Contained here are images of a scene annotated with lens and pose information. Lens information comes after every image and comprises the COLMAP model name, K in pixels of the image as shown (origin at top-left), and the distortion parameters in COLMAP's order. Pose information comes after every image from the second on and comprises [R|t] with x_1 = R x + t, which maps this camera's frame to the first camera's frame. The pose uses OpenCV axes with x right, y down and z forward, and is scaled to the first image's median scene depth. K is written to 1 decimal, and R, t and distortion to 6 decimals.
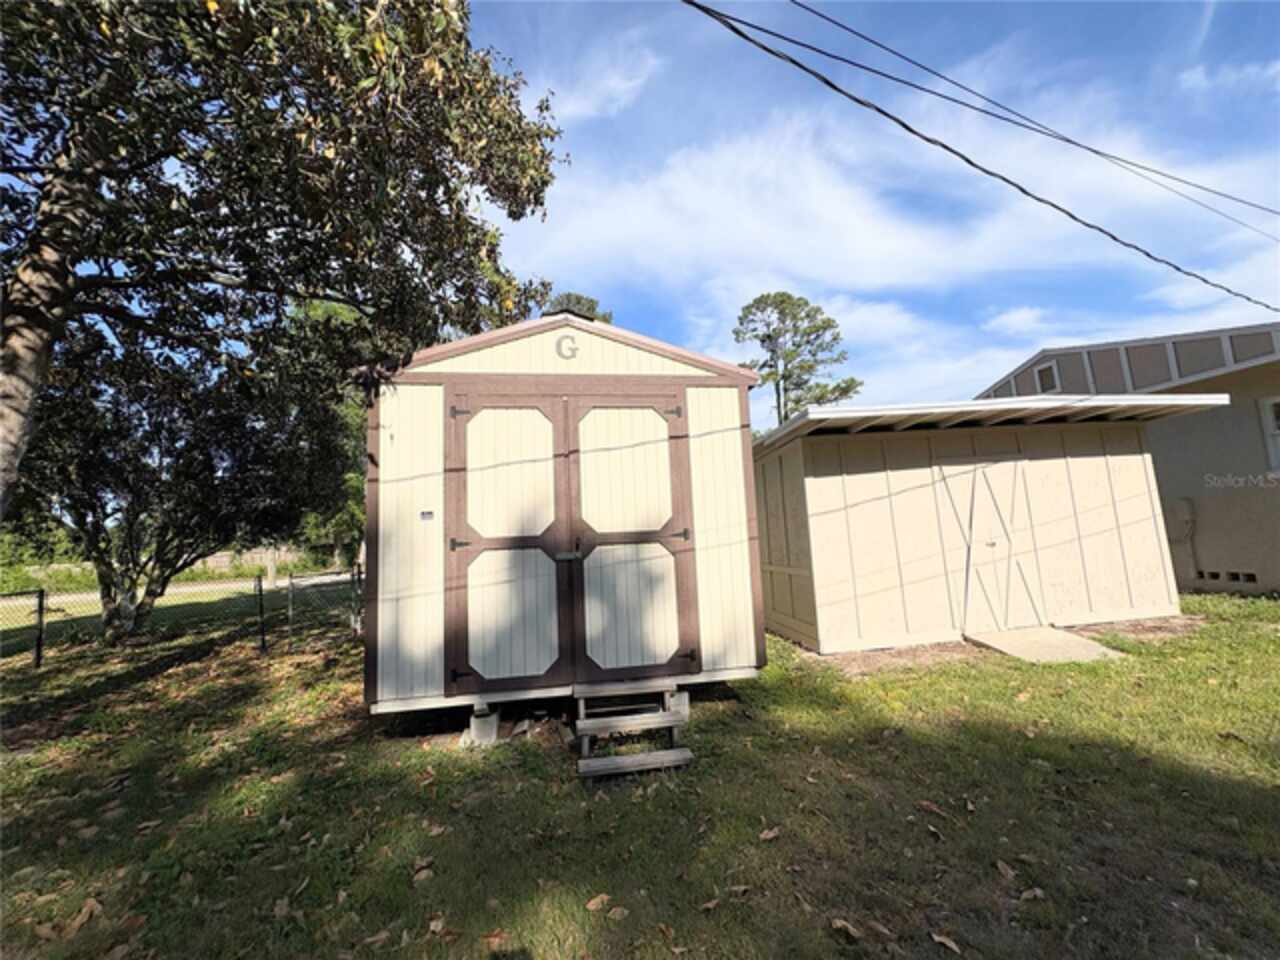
lens RADIAL K [[509.9, 0, 641.4], [0, 509.9, 476.1], [0, 0, 1]] dist [0.002707, 0.000053]
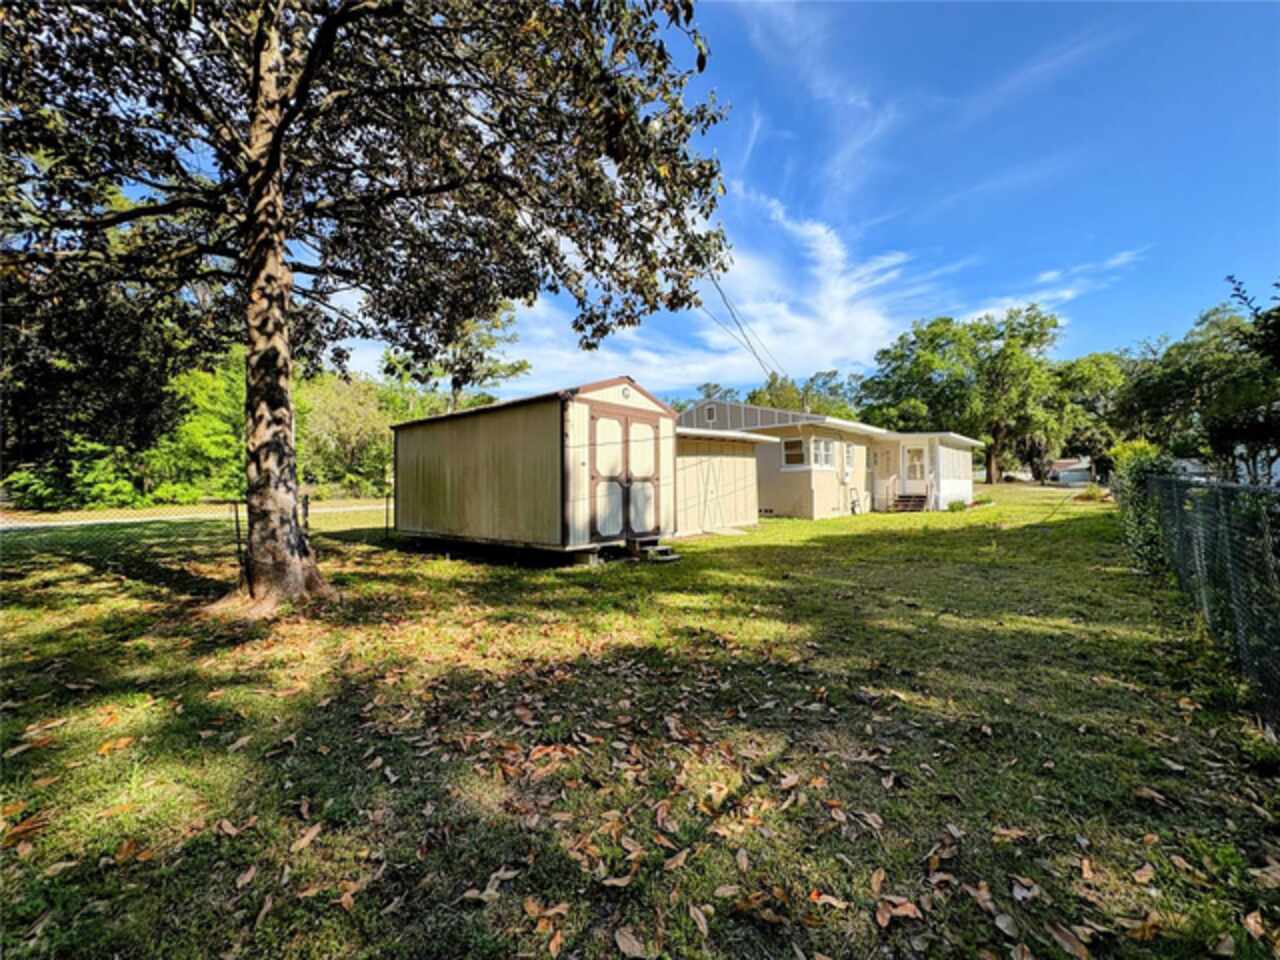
lens RADIAL K [[509.9, 0, 639.5], [0, 509.9, 481.1], [0, 0, 1]] dist [0.002707, 0.000053]
pose [[0.759966, 0.050520, 0.647996, -1.574121], [-0.101269, 0.994003, 0.041271, 0.032403], [-0.642025, -0.096986, 0.760525, -0.790002]]
